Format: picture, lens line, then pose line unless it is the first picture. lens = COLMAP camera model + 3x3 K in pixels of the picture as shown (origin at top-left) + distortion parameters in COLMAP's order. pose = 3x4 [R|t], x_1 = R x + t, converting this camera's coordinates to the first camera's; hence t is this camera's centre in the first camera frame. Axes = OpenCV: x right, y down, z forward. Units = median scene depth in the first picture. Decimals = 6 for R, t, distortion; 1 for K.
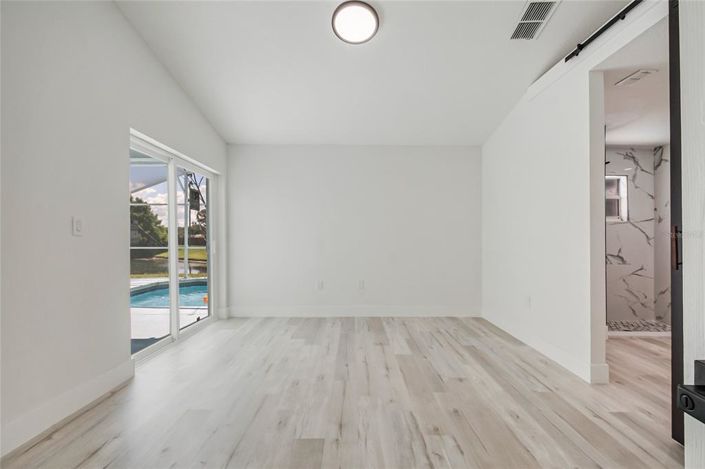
lens RADIAL K [[311.3, 0, 349.4], [0, 311.3, 237.1], [0, 0, 1]] dist [-0.002902, -0.002887]
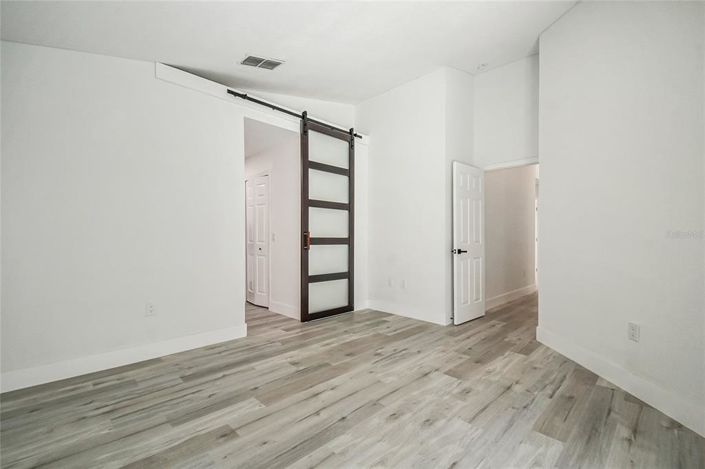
lens RADIAL K [[311.3, 0, 349.6], [0, 311.3, 232.0], [0, 0, 1]] dist [-0.002902, -0.002887]
pose [[-0.695193, -0.006549, 0.718793, -0.578905], [-0.011047, 0.999938, -0.001575, -0.014471], [-0.718738, -0.009035, -0.695223, 1.640913]]
